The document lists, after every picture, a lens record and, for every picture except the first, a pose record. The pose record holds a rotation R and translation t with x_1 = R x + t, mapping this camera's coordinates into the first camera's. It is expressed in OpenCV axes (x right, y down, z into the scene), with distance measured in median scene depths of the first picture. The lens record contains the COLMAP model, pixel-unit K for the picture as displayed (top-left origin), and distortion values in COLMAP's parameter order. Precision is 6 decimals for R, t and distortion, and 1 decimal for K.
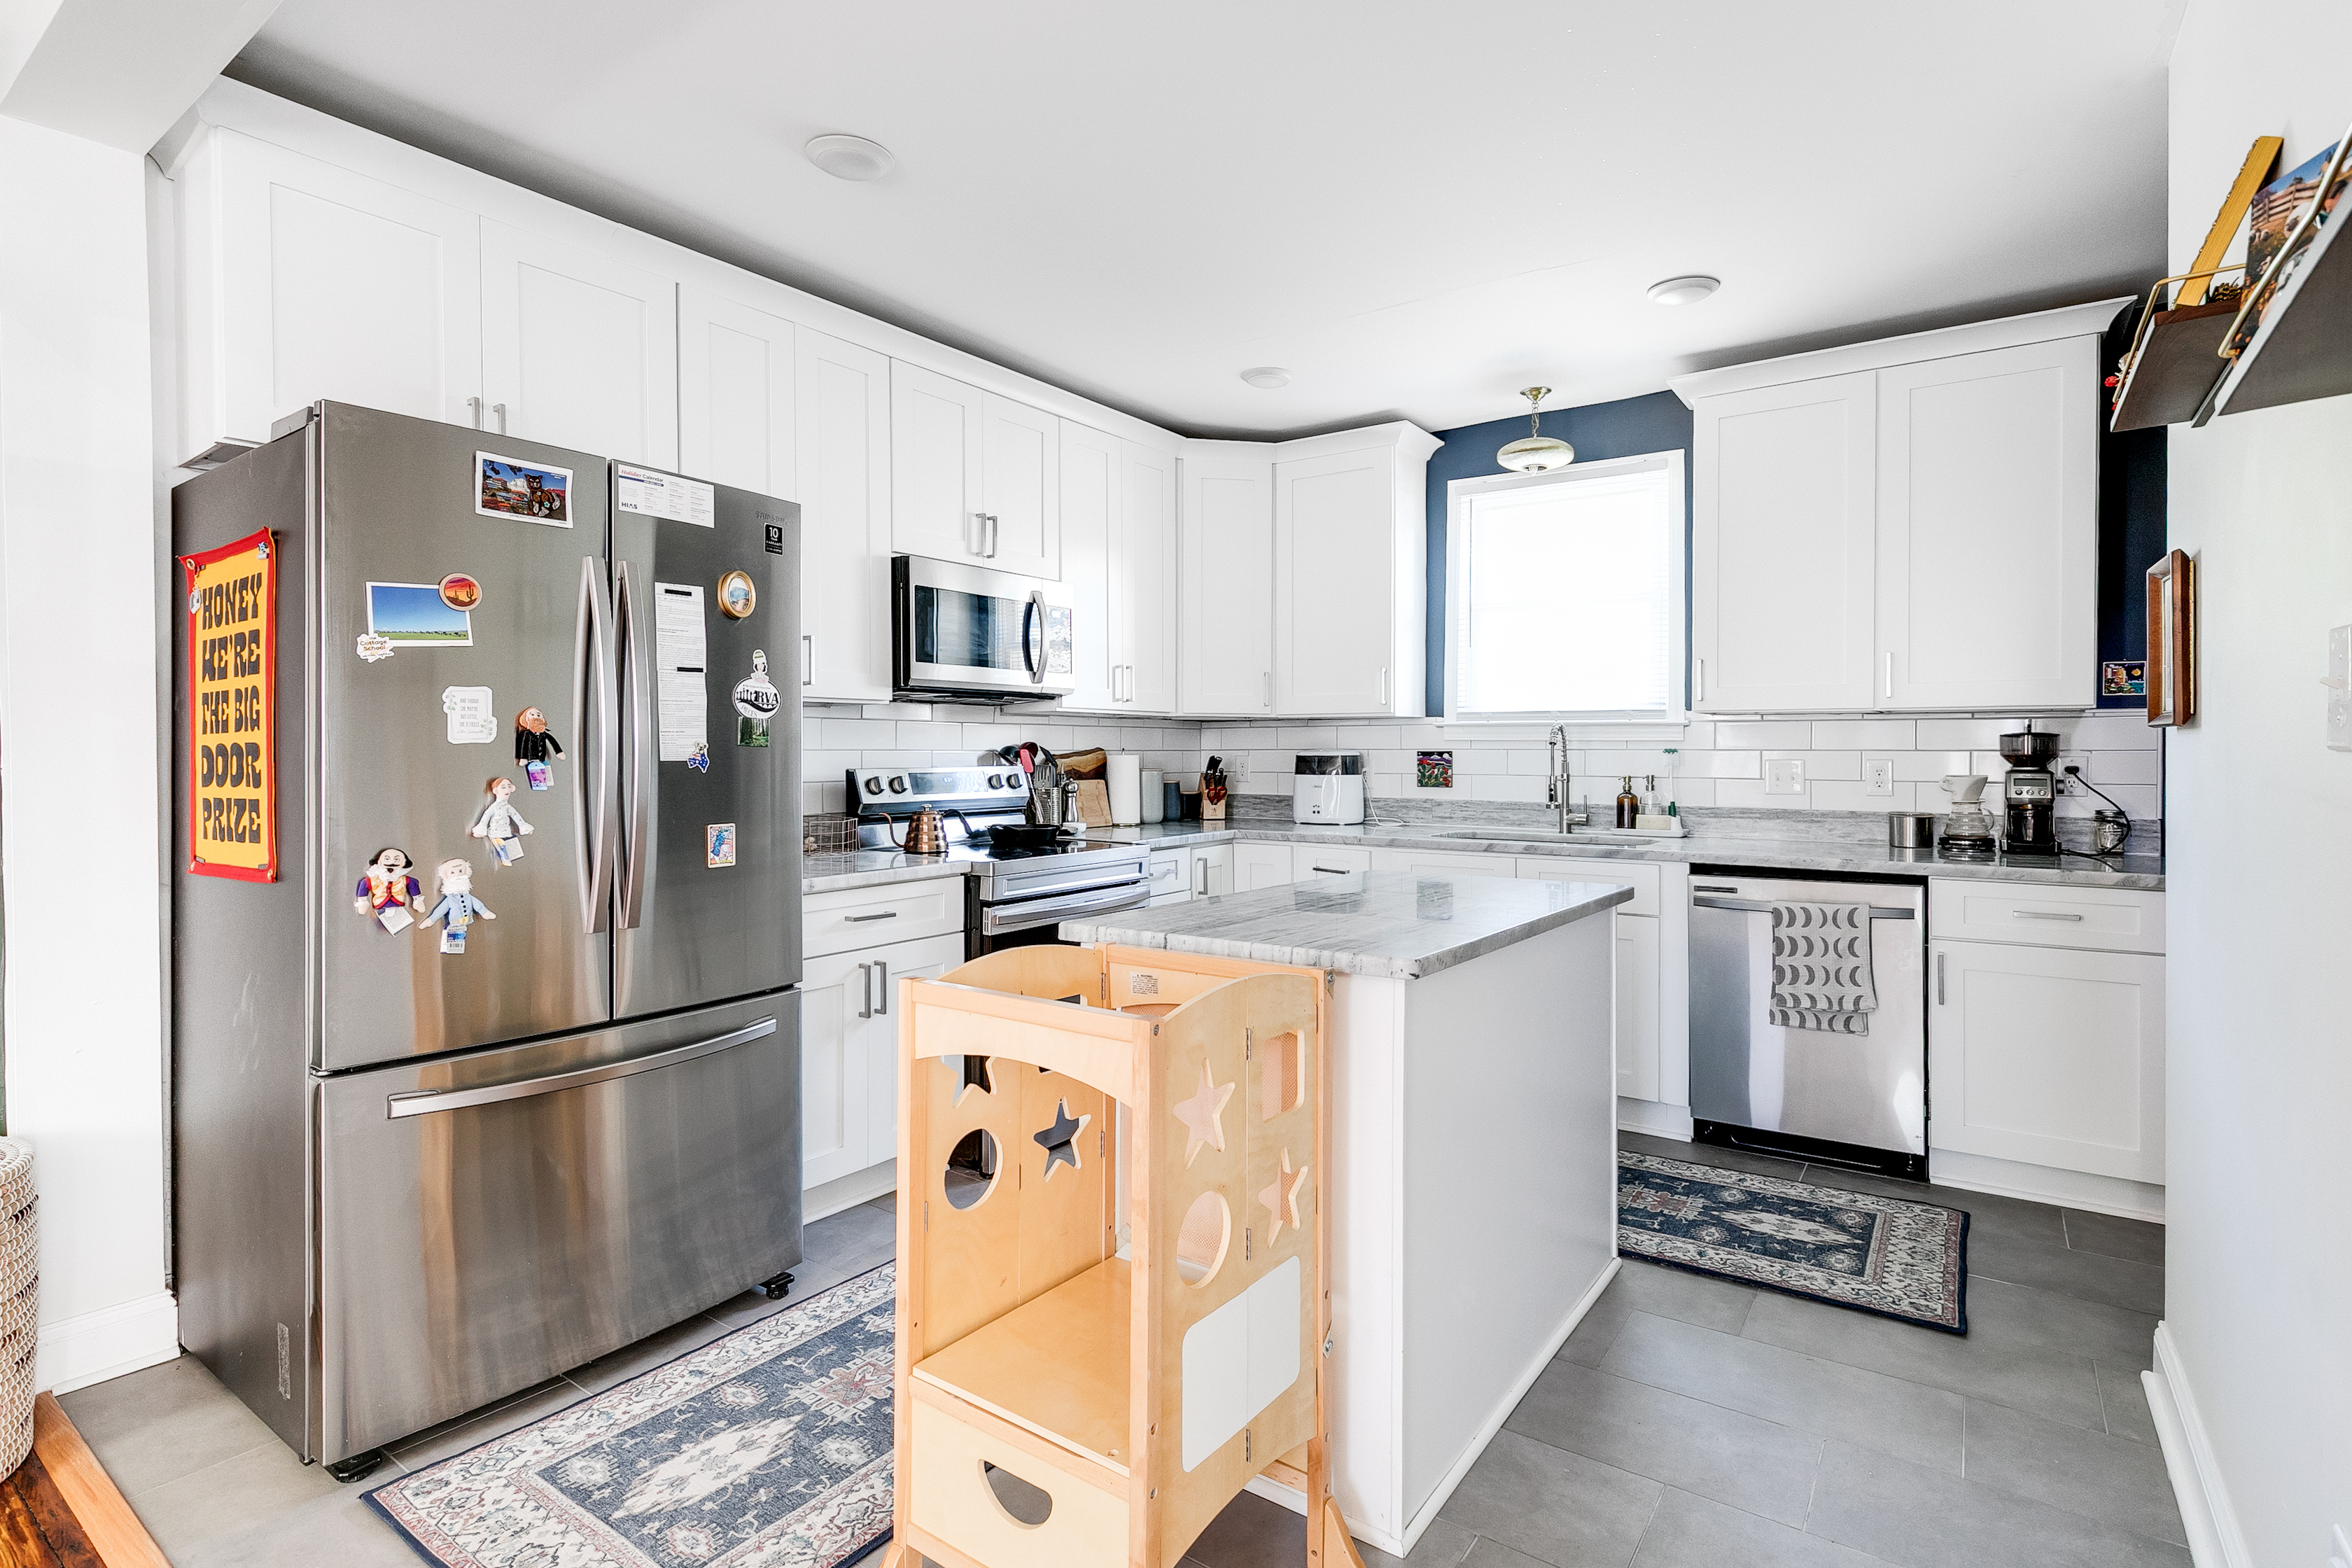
lens RADIAL K [[1122.9, 0, 1182.7], [0, 1122.9, 750.0], [0, 0, 1]] dist [-0.016444, -0.000077]
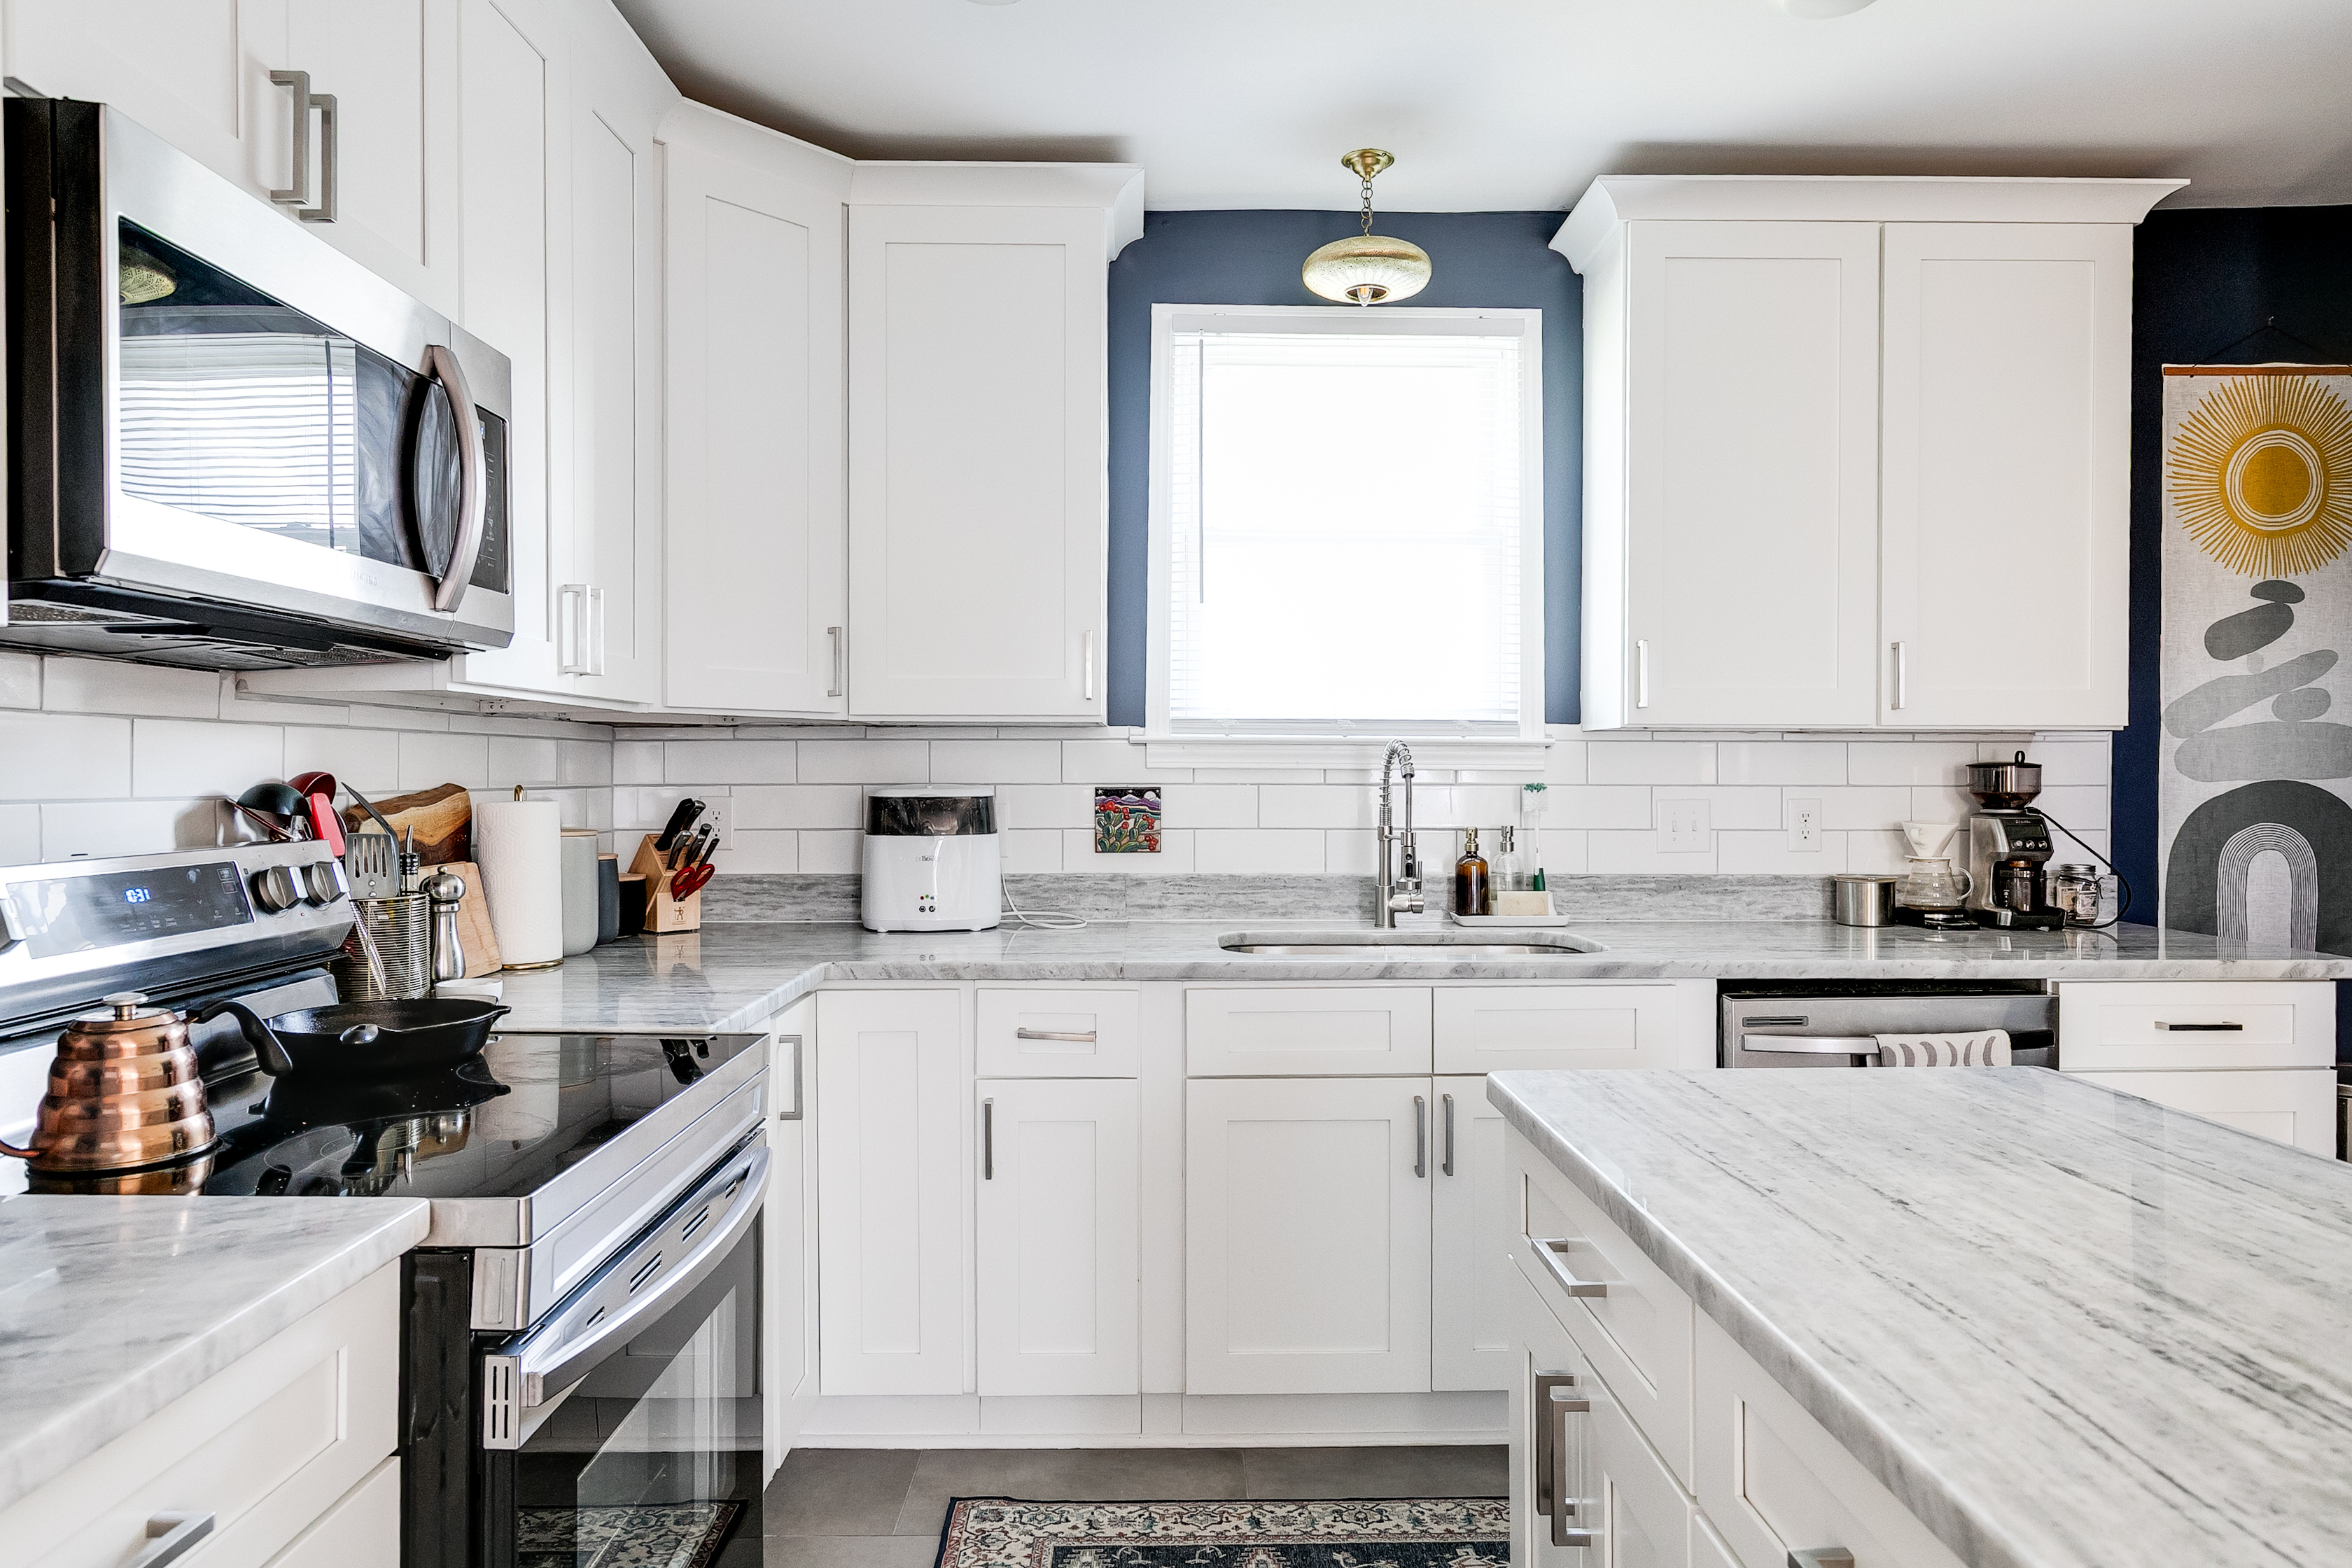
lens RADIAL K [[1423.8, 0, 1174.1], [0, 1423.8, 772.1], [0, 0, 1]] dist [0.016077, -0.003957]
pose [[0.802124, 0.001021, 0.597157, -0.192828], [-0.001126, 0.999999, -0.000197, -0.007011], [-0.597157, -0.000514, 0.802124, 0.454397]]
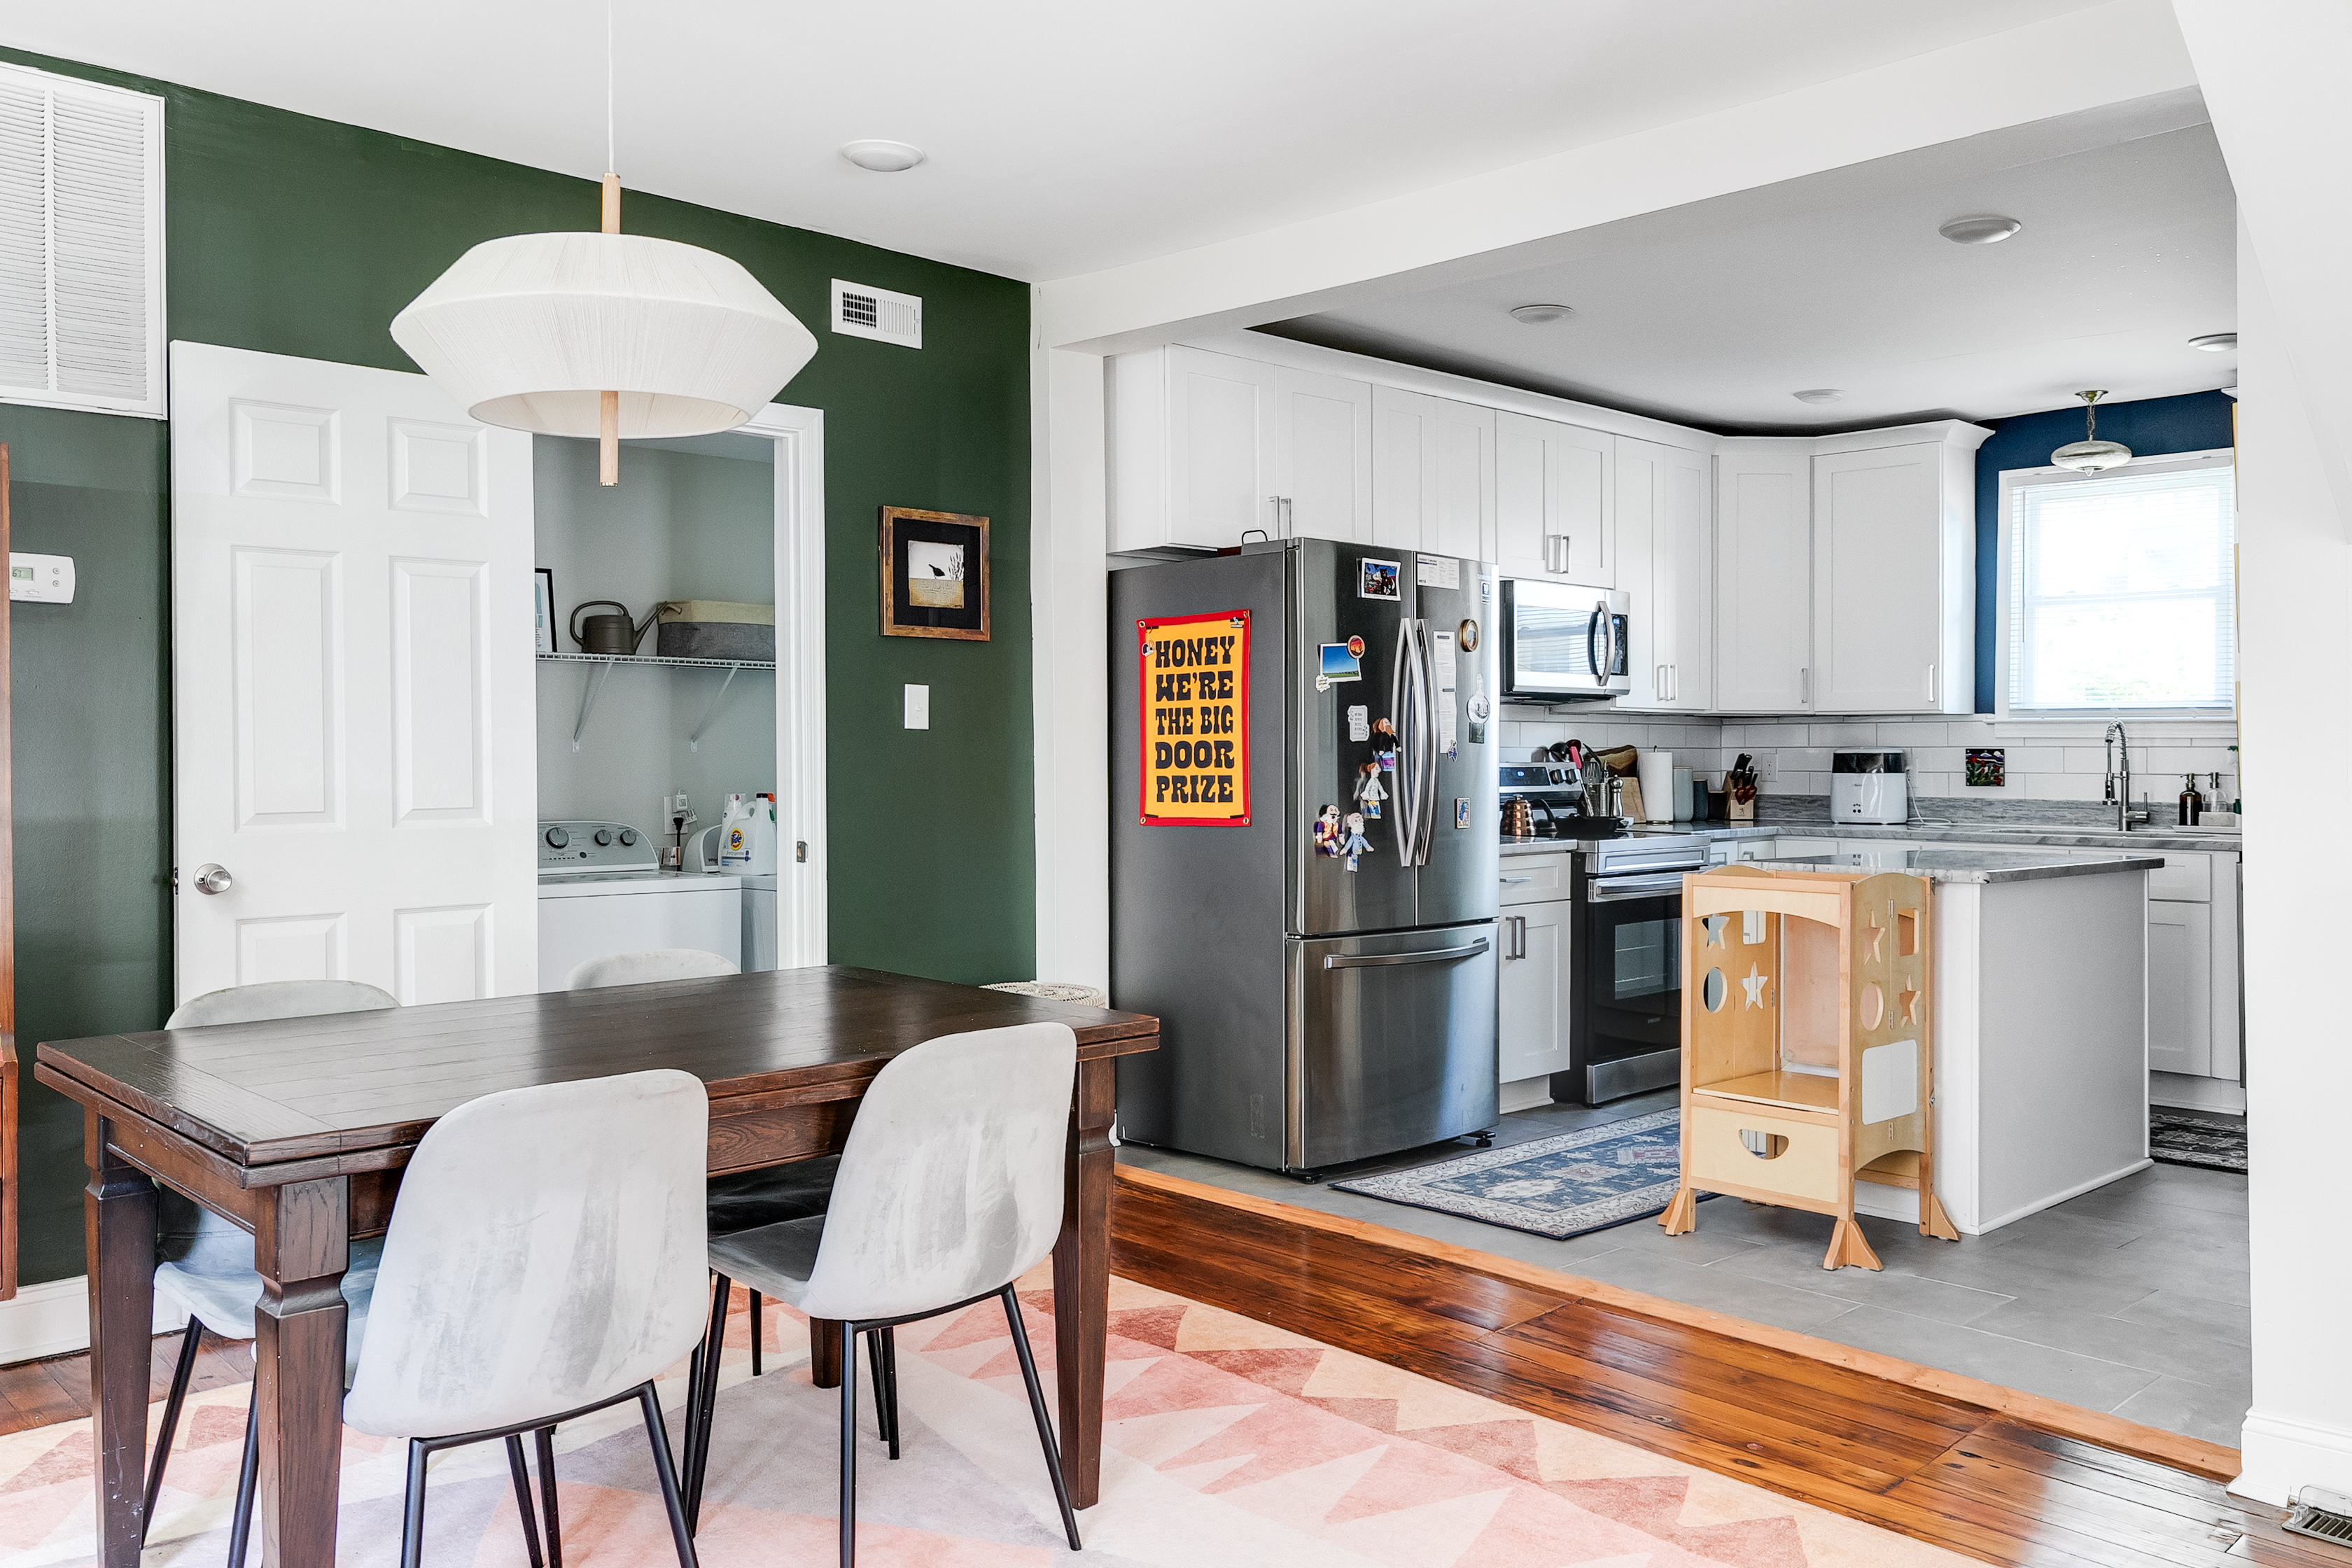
lens RADIAL K [[1873.4, 0, 1177.4], [0, 1873.4, 733.6], [0, 0, 1]] dist [-0.006855, 0.011766]
pose [[0.984732, -0.000238, -0.174077, -0.197933], [-0.001384, 0.999957, -0.009194, 0.003960], [0.174071, 0.009295, 0.984689, -0.781590]]
